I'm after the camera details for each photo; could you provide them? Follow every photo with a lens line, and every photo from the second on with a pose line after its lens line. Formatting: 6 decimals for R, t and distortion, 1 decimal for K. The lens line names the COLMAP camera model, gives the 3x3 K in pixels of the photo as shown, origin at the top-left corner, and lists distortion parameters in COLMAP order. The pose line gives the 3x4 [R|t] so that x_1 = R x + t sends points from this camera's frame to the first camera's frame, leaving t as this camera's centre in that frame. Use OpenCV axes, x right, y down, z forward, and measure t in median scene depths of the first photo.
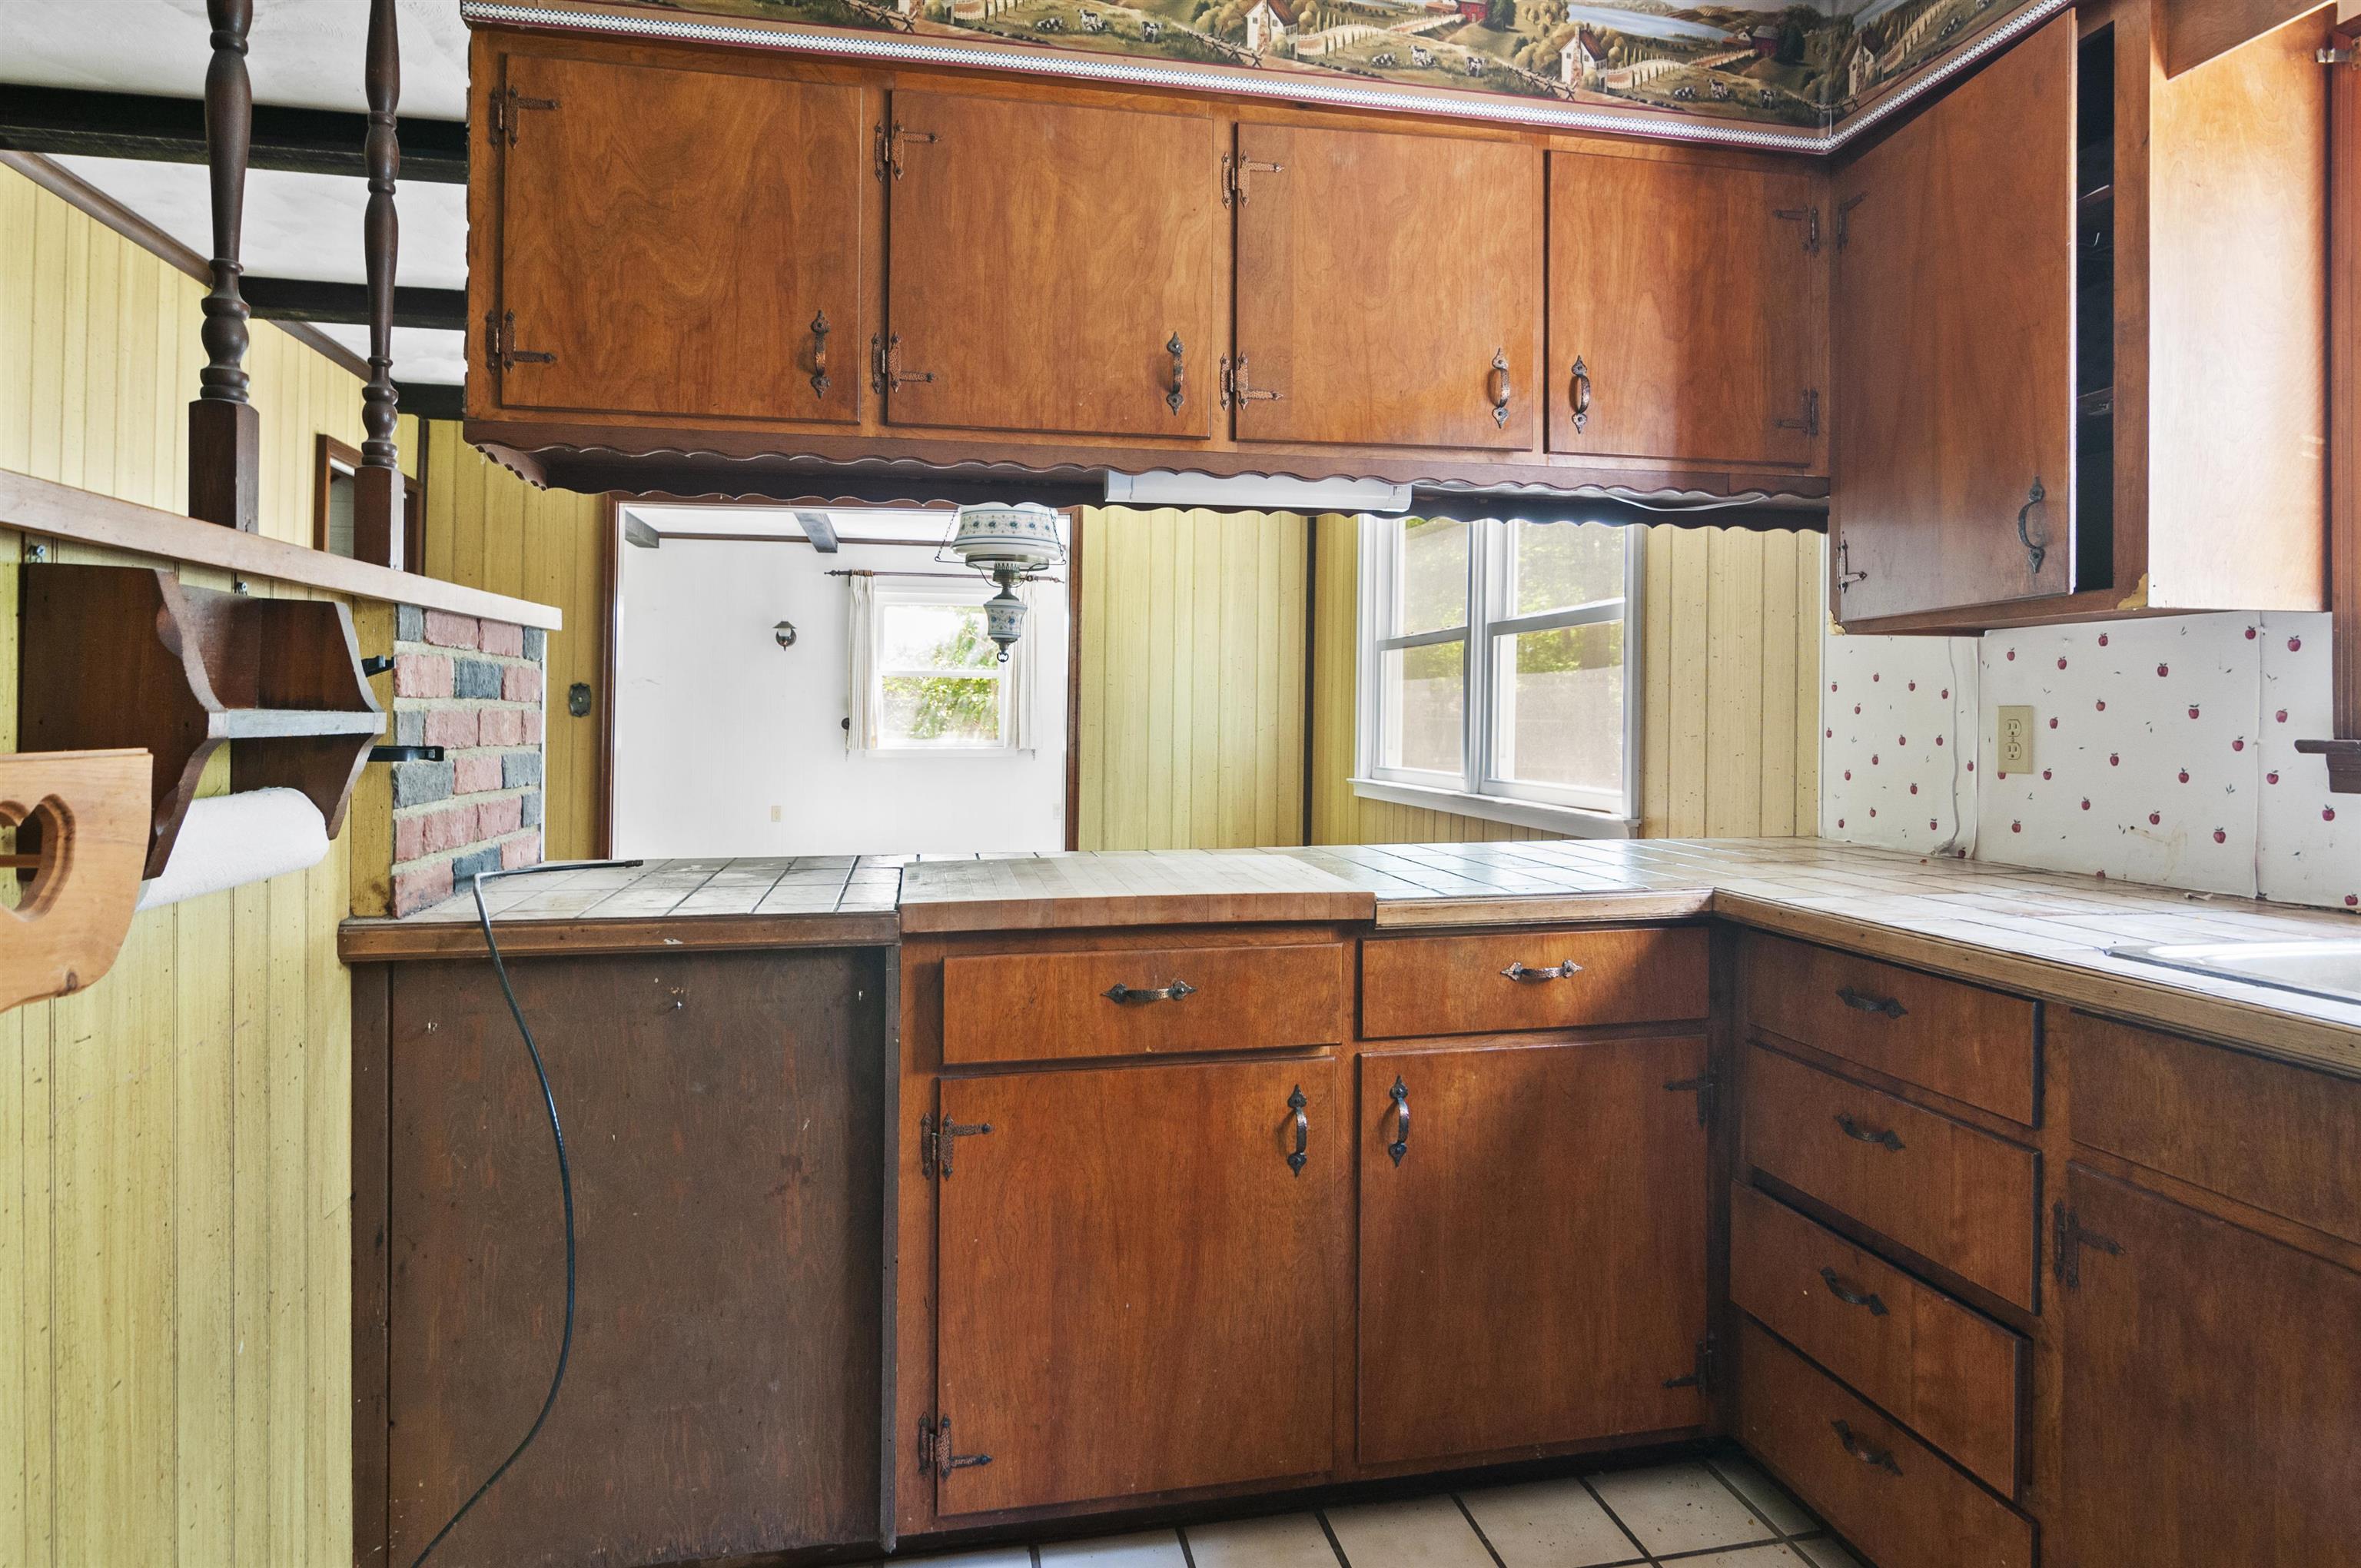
lens RADIAL K [[1314.4, 0, 1197.0], [0, 1314.4, 710.8], [0, 0, 1]] dist [-0.007554, 0.002043]
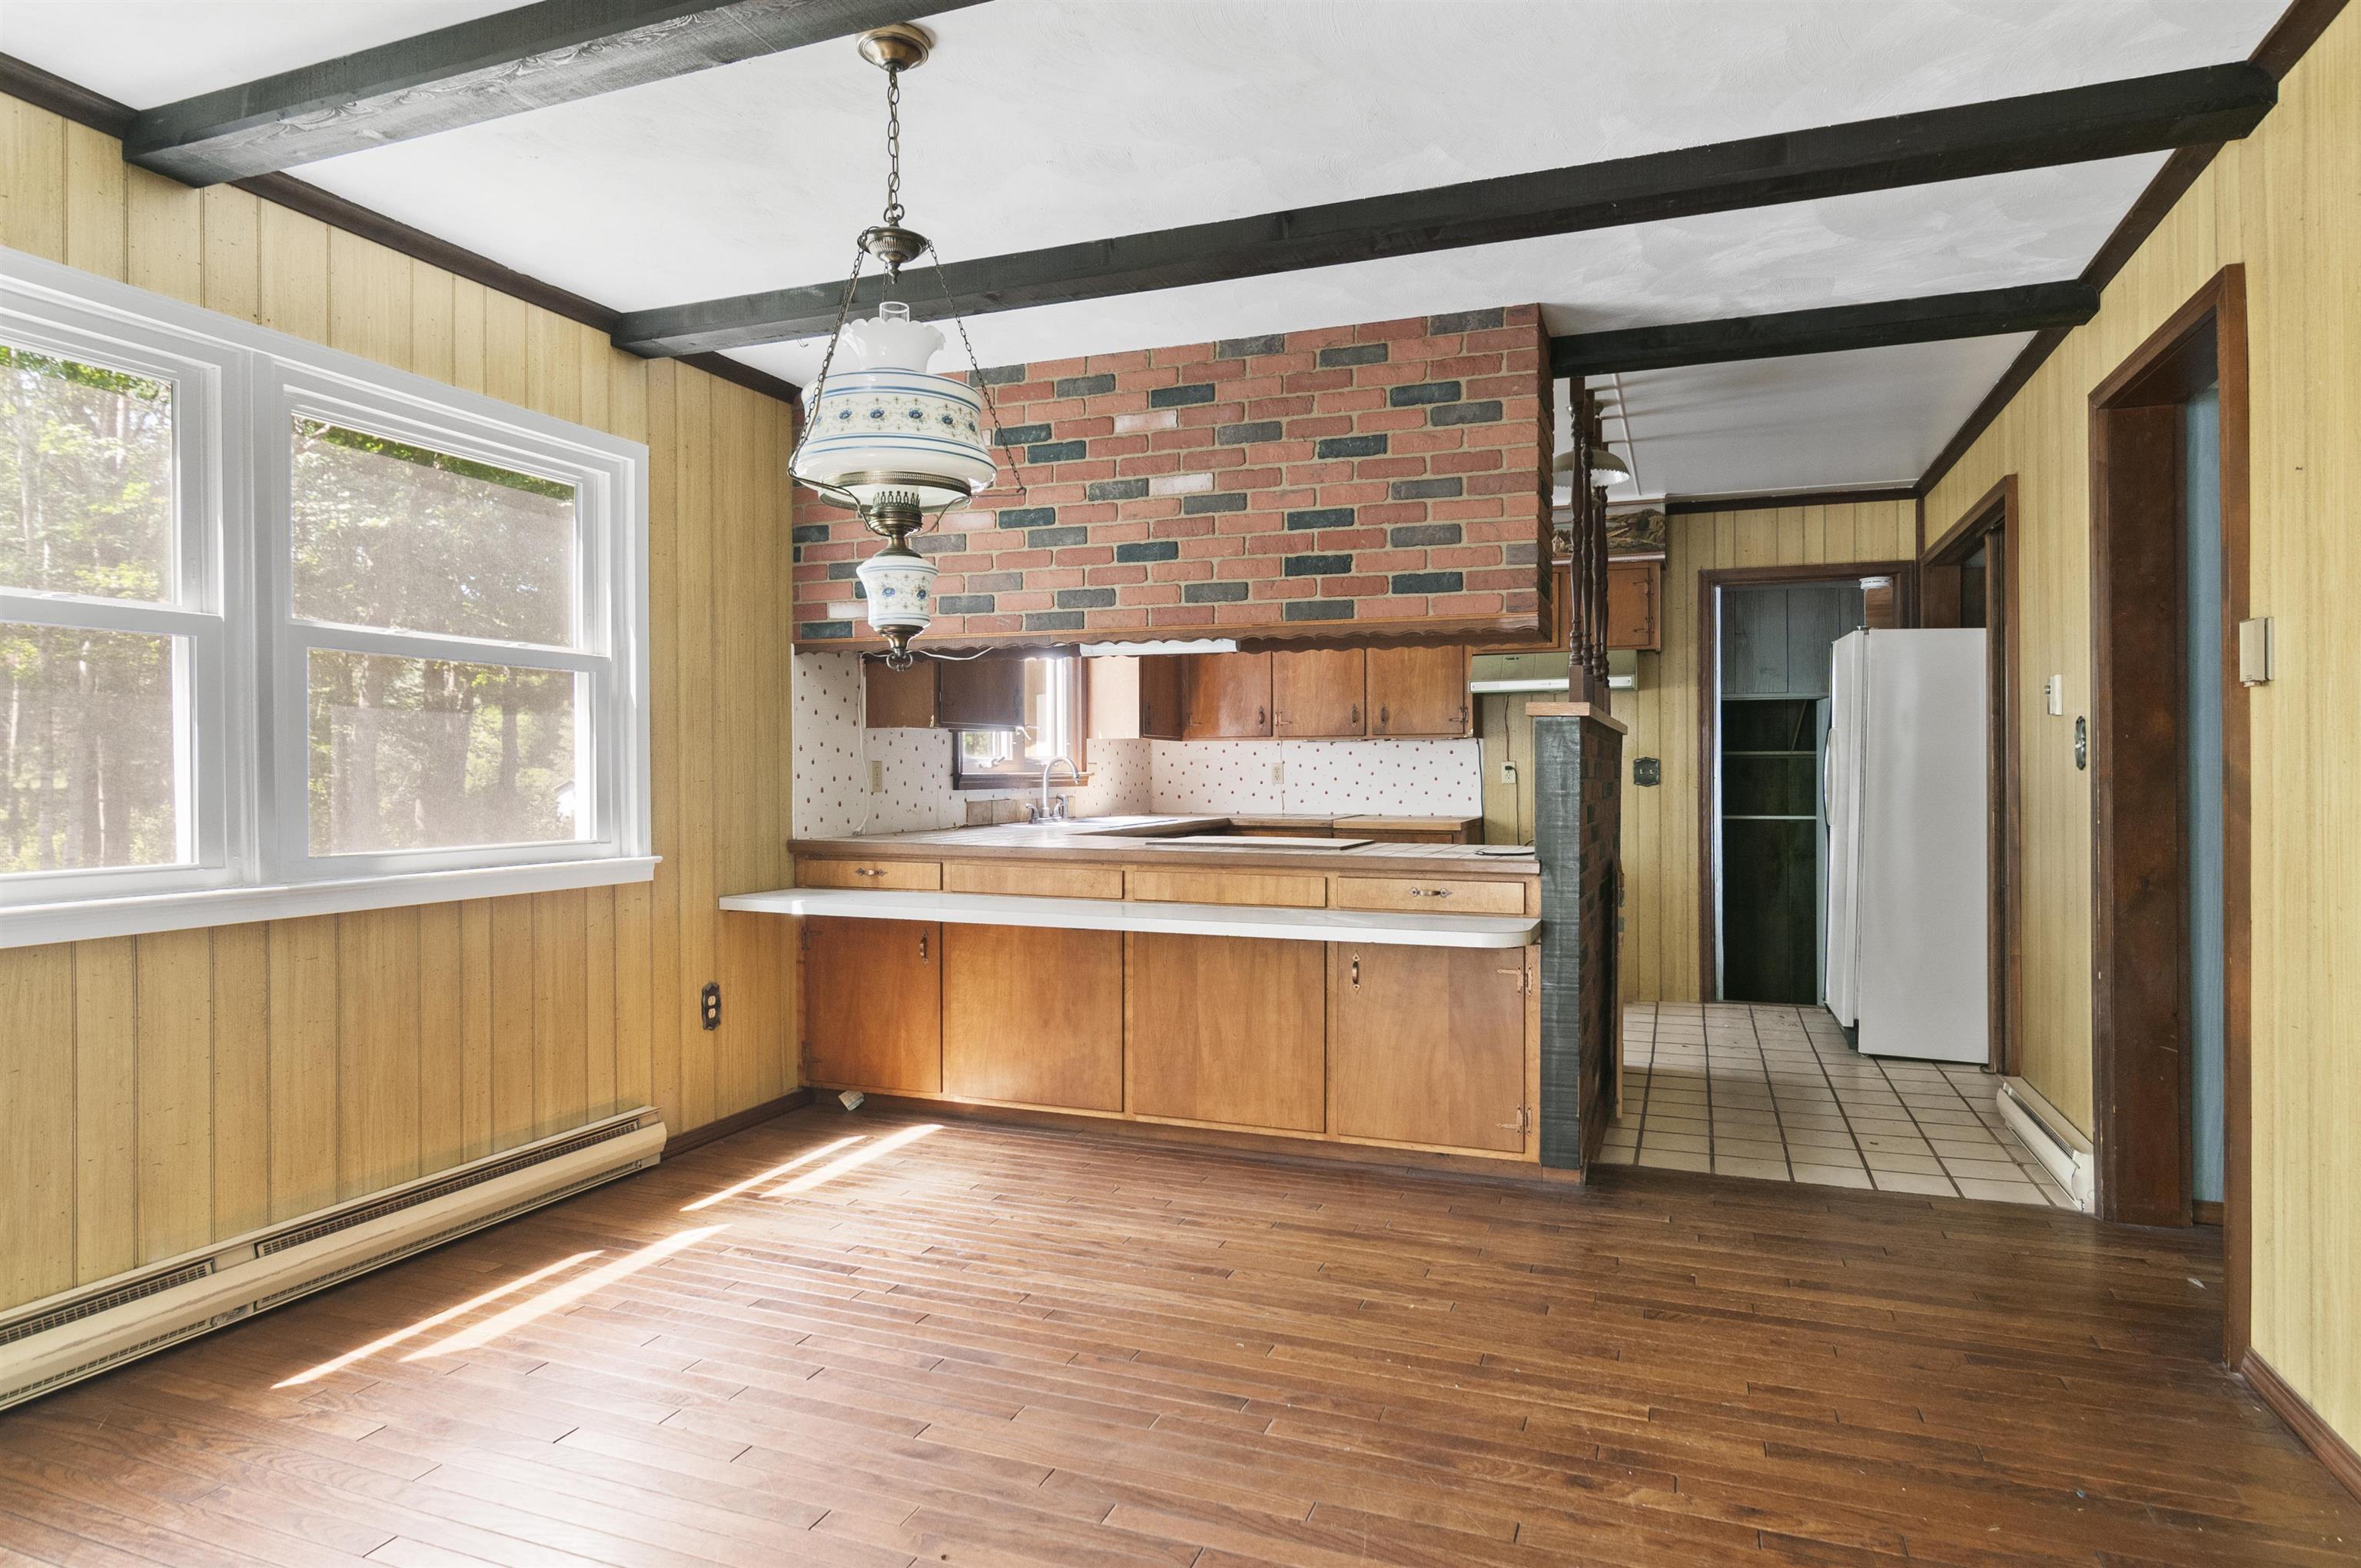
lens RADIAL K [[1314.4, 0, 1181.0], [0, 1314.4, 781.7], [0, 0, 1]] dist [-0.007554, 0.002043]
pose [[-0.835990, -0.008250, 0.548682, -1.172163], [-0.004821, 0.999959, 0.007689, 0.013439], [-0.548723, 0.003782, -0.835996, 2.998249]]
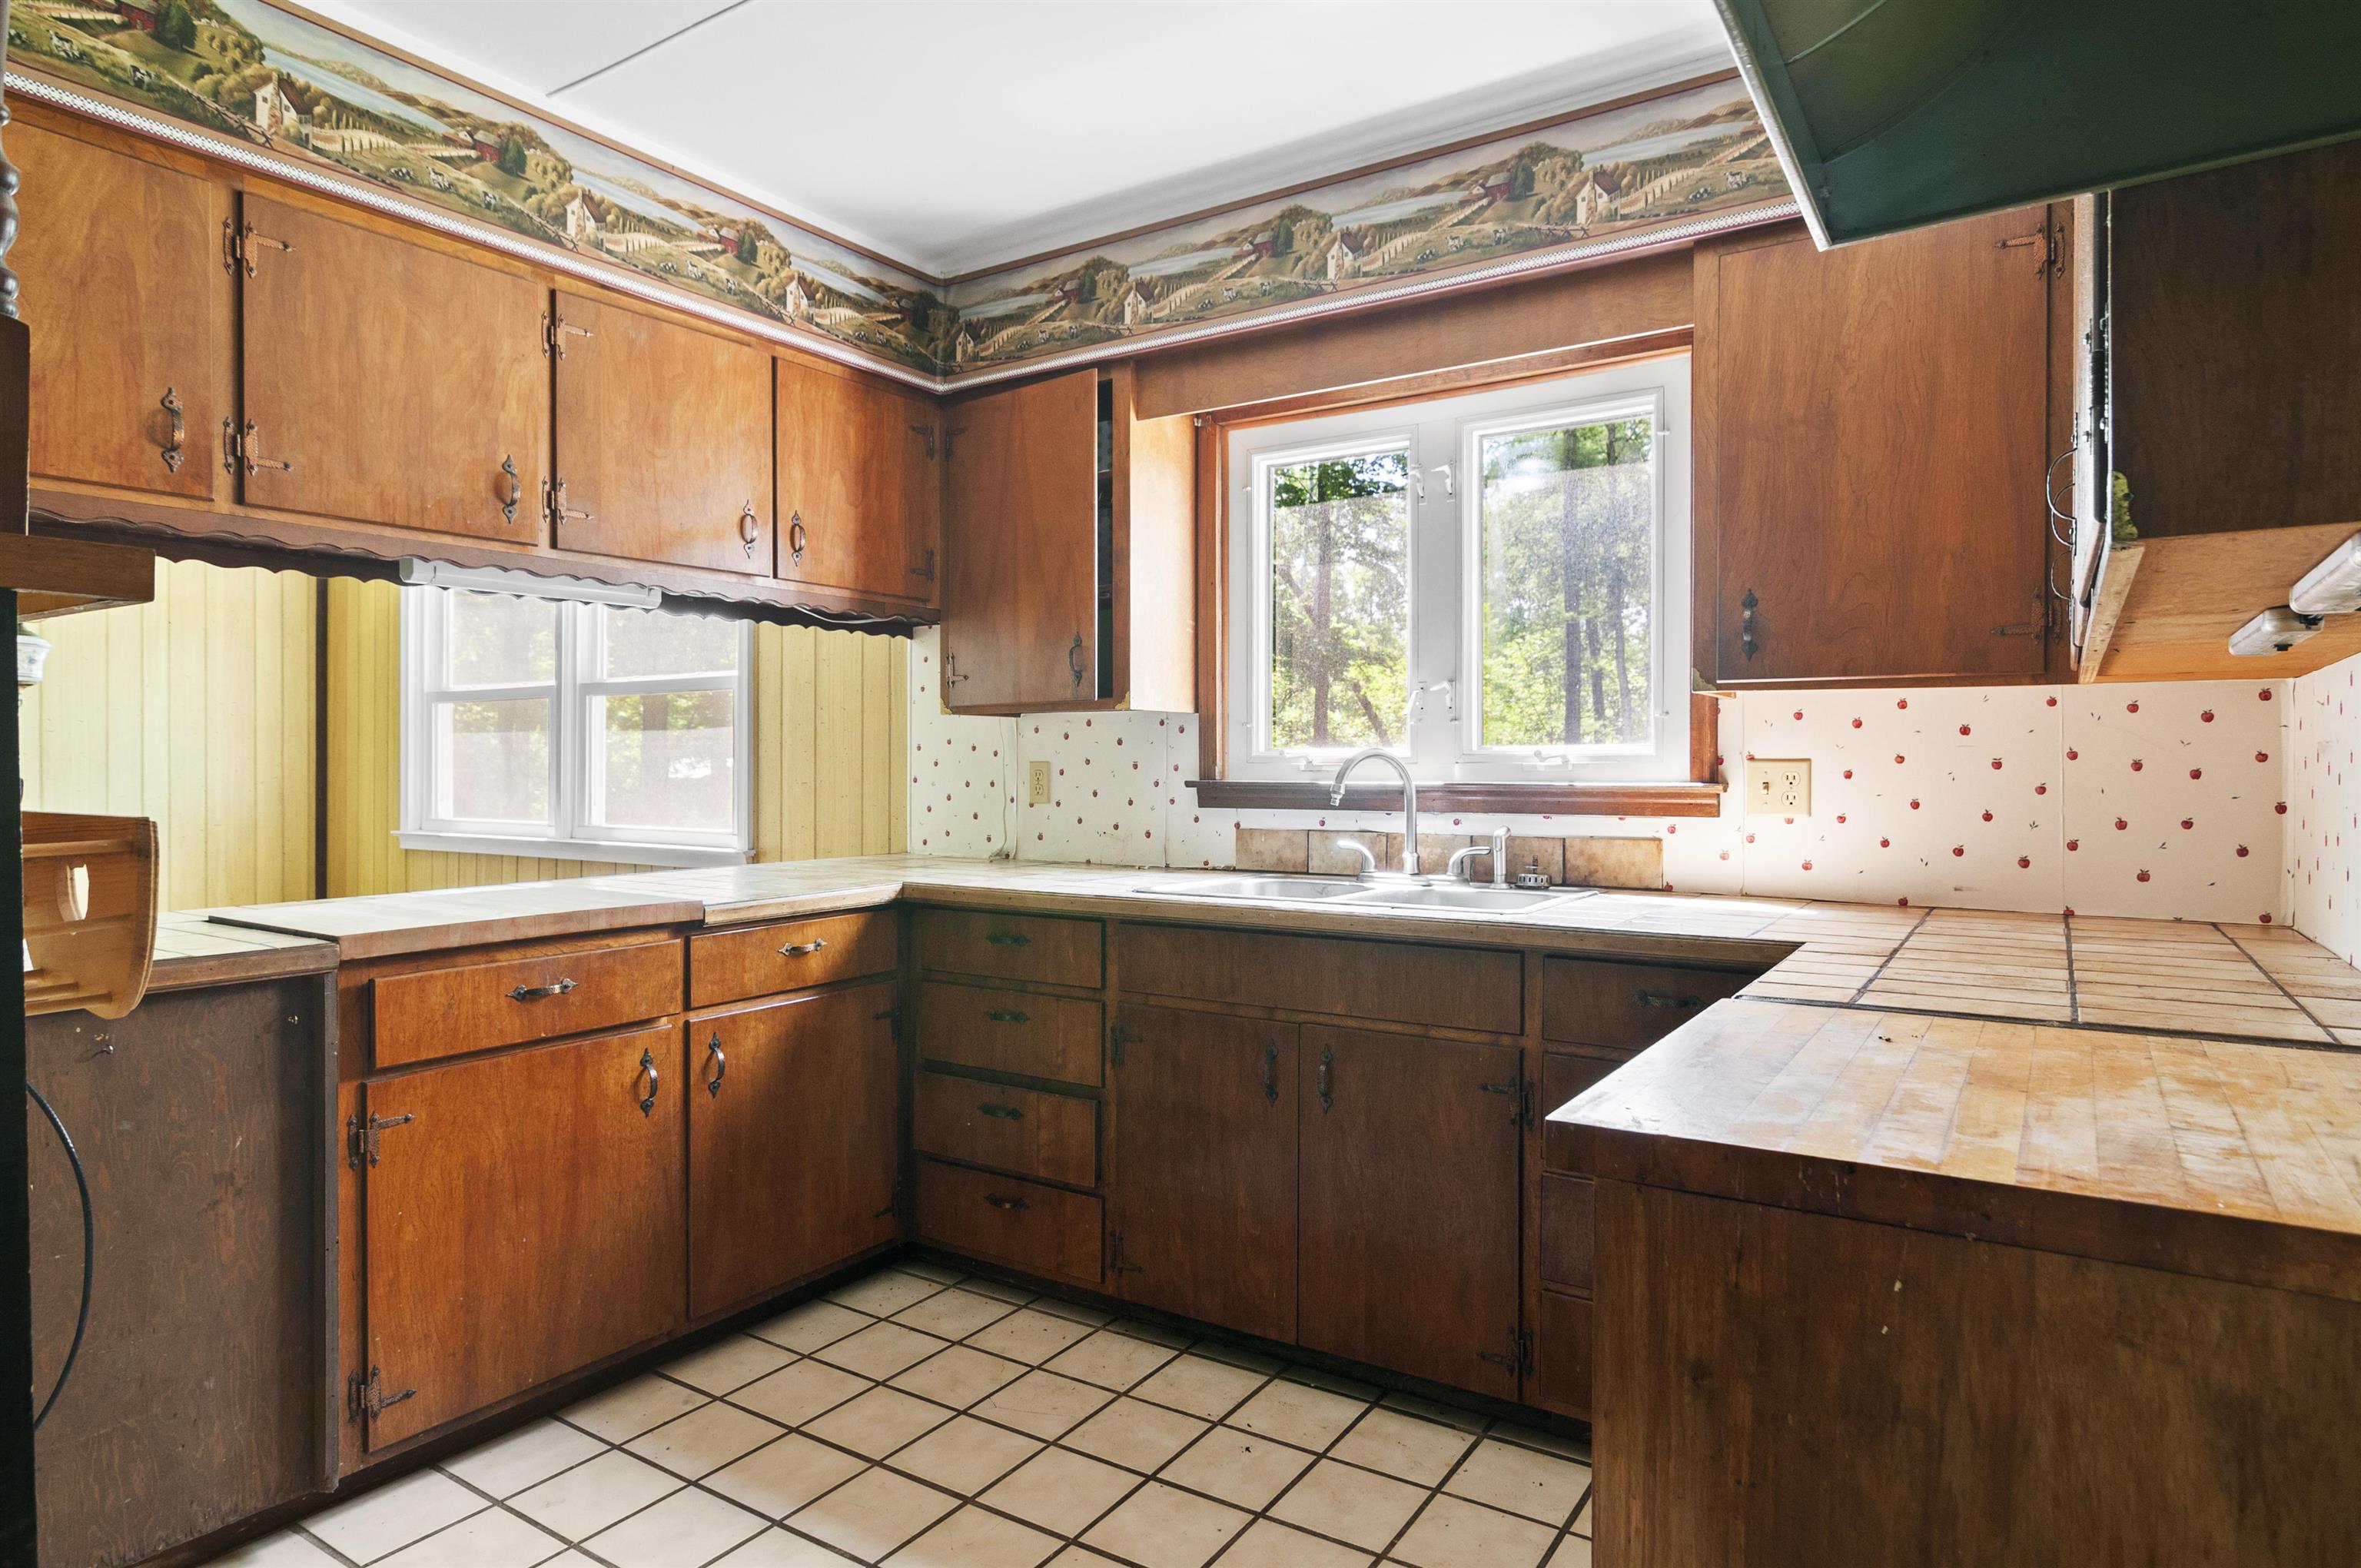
lens RADIAL K [[1314.4, 0, 1181.2], [0, 1314.4, 777.9], [0, 0, 1]] dist [-0.007554, 0.002043]
pose [[0.710039, -0.011102, 0.704074, -0.454962], [0.000276, 0.999880, 0.015488, -0.010071], [-0.704162, -0.010802, 0.709957, -0.312896]]
